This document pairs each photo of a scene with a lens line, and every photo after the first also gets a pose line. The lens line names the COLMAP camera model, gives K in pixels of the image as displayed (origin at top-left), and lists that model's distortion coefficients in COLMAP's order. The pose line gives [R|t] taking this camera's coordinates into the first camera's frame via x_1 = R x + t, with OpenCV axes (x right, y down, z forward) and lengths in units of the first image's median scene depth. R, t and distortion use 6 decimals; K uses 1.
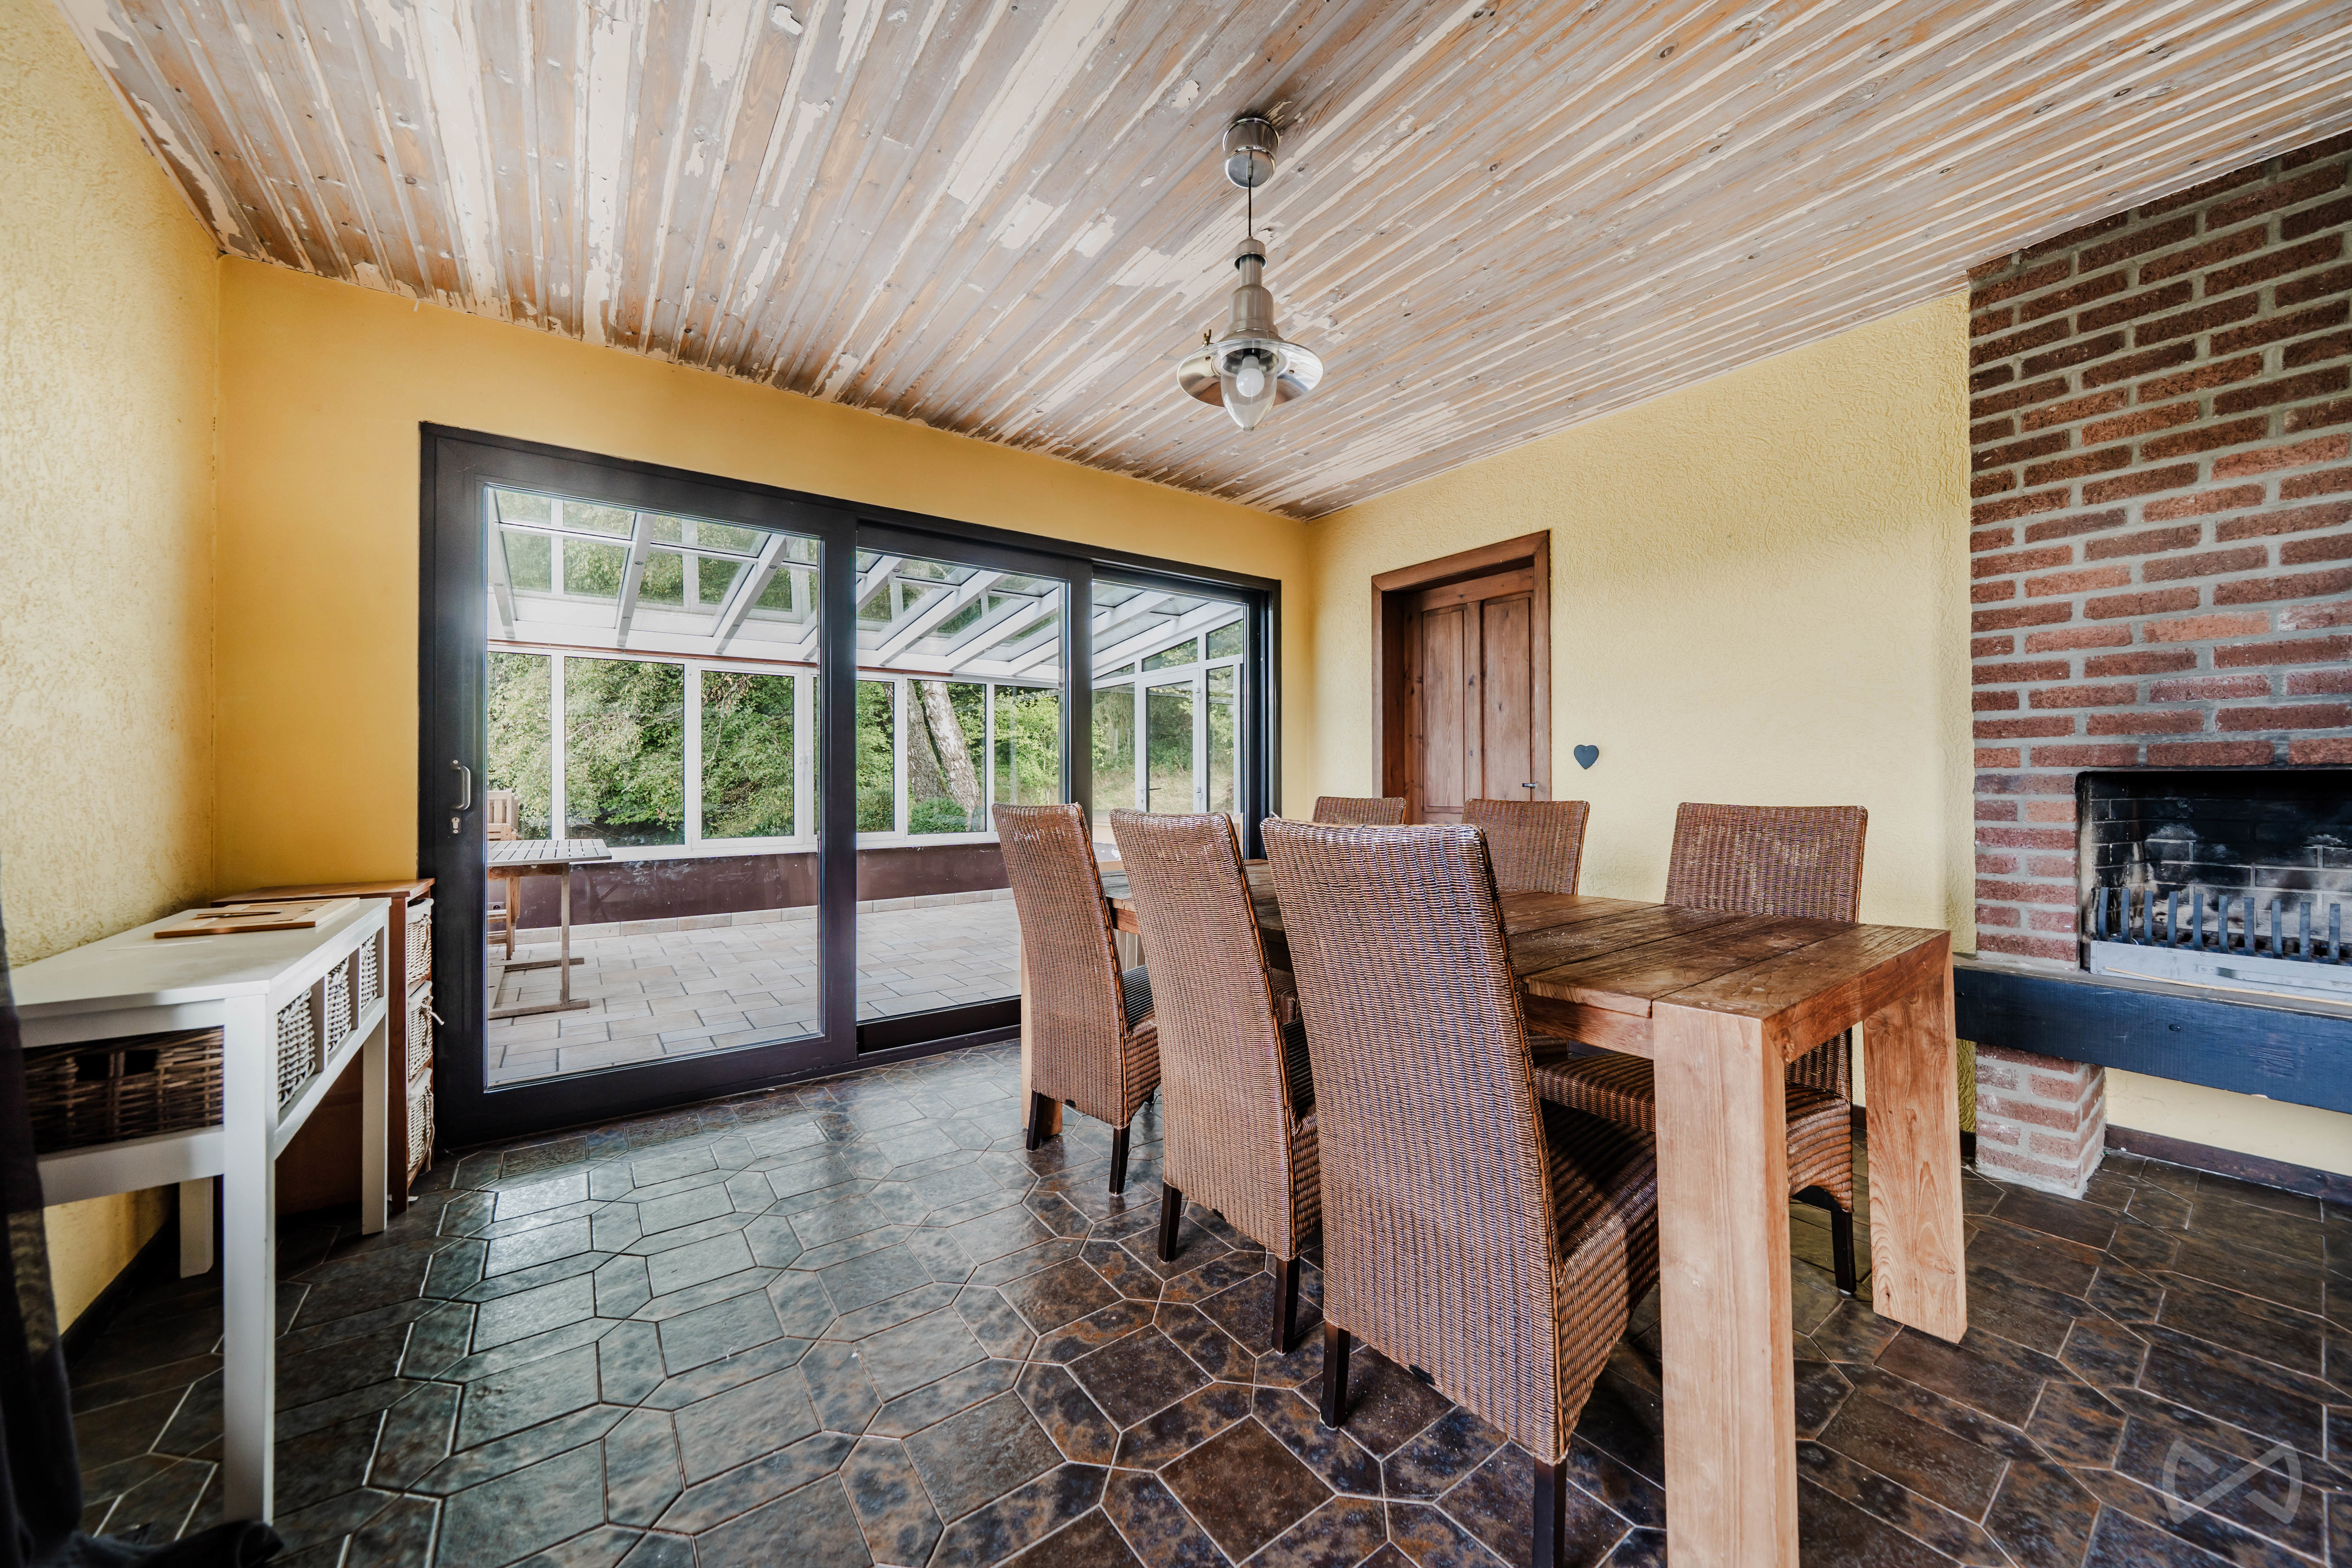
lens RADIAL K [[830.7, 0, 1185.8], [0, 830.7, 782.6], [0, 0, 1]] dist [0.007248, -0.001059]
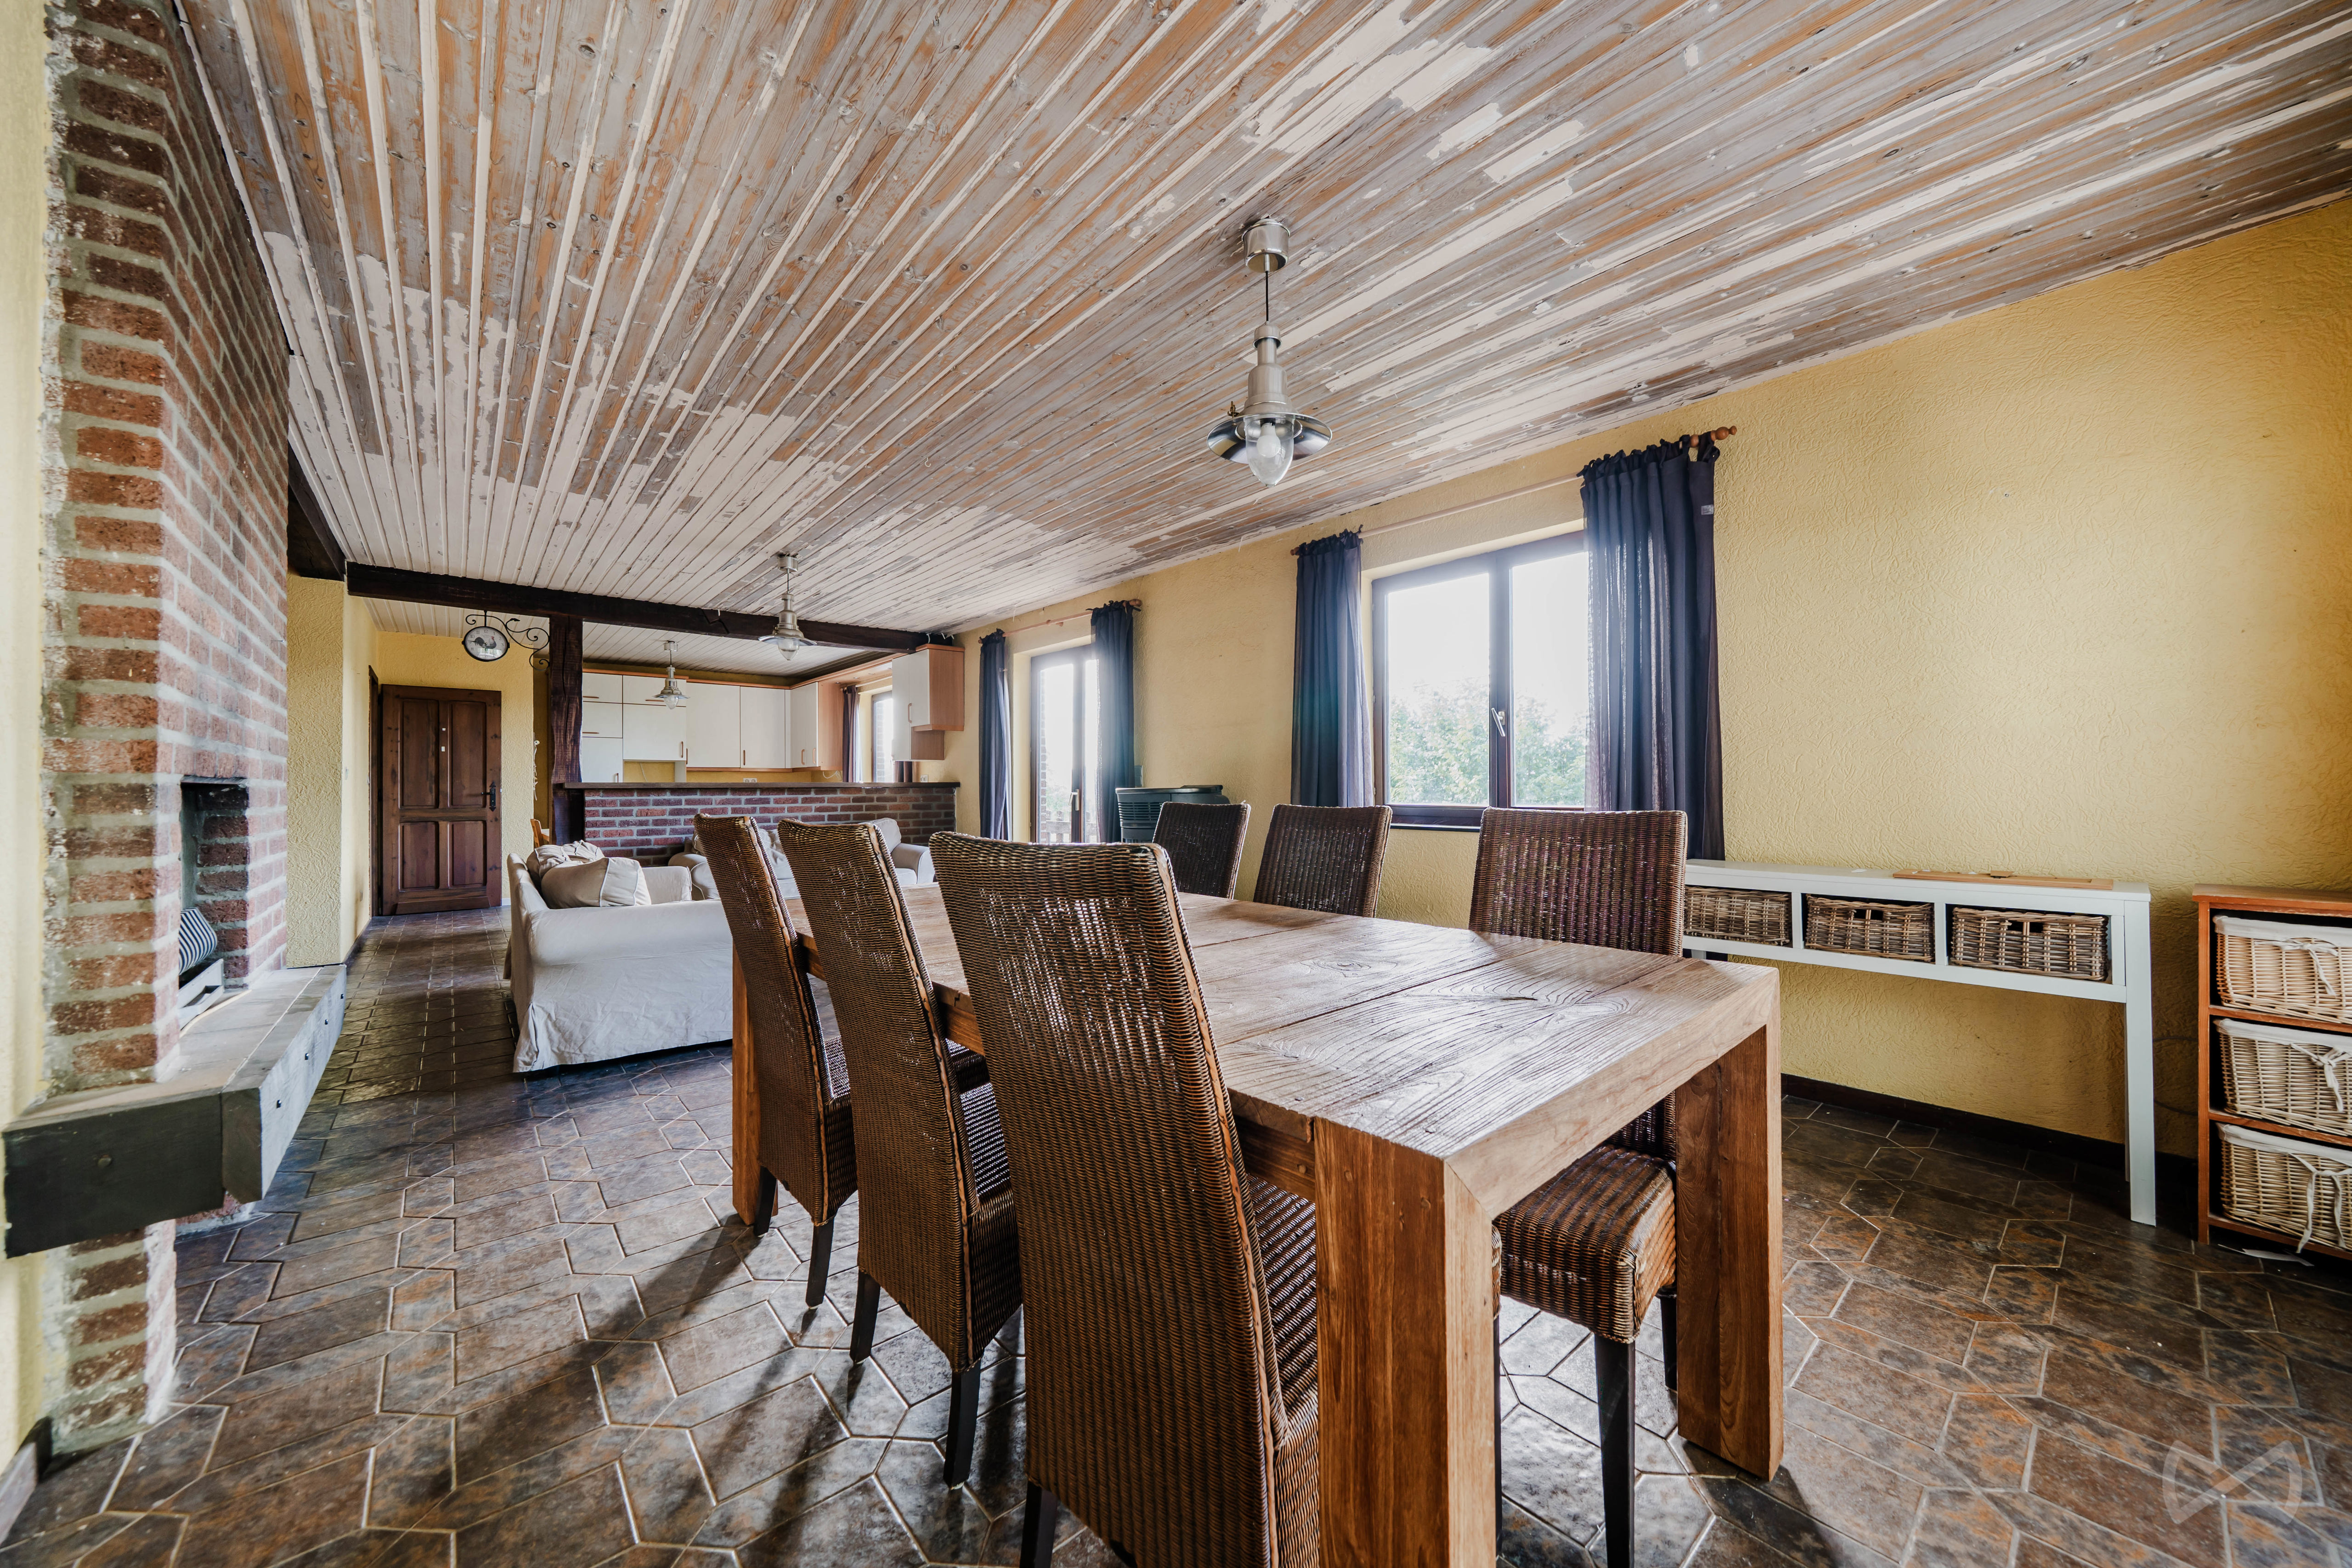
lens RADIAL K [[830.7, 0, 1169.7], [0, 830.7, 784.7], [0, 0, 1]] dist [0.007248, -0.001059]
pose [[-0.997758, 0.004701, -0.066766, 0.220793], [0.005107, 0.999969, -0.005913, 0.006444], [0.066737, -0.006241, -0.997751, 1.620385]]
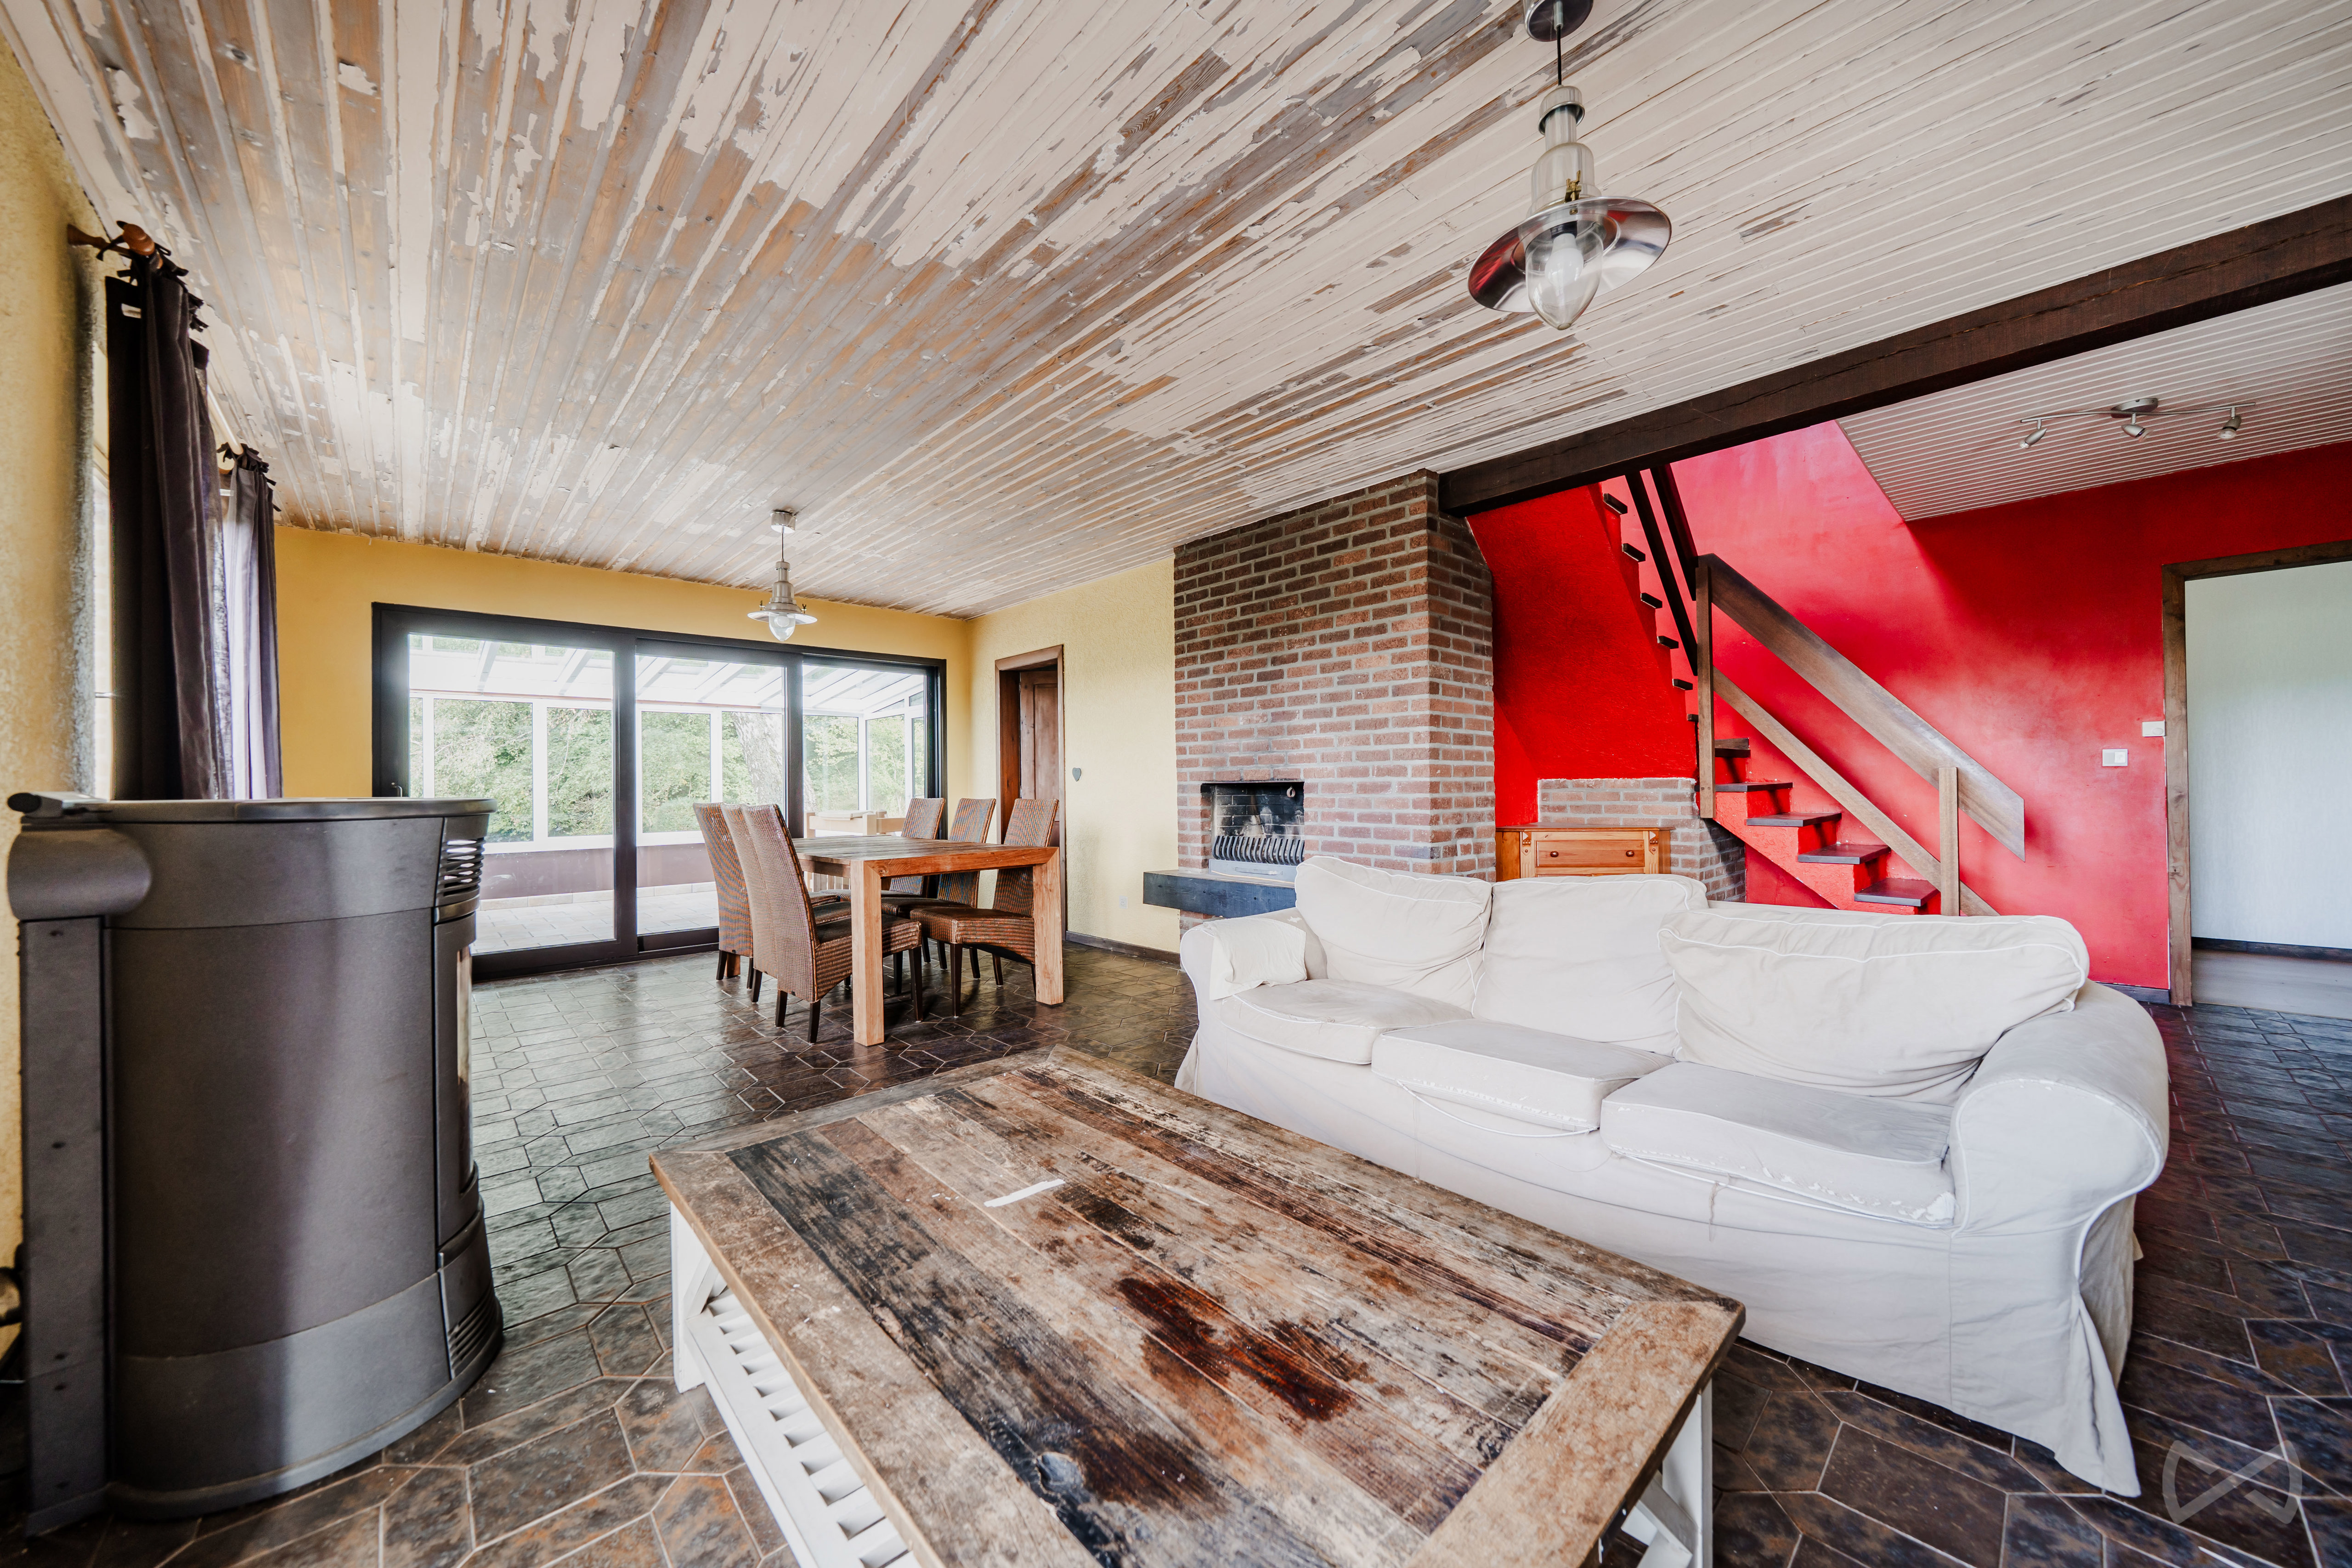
lens RADIAL K [[830.7, 0, 1176.7], [0, 830.7, 786.1], [0, 0, 1]] dist [0.007248, -0.001059]
pose [[0.994224, -0.007172, 0.107086, 0.696601], [0.007767, 0.999957, -0.005143, 0.006062], [-0.107044, 0.005945, 0.994236, -1.087110]]
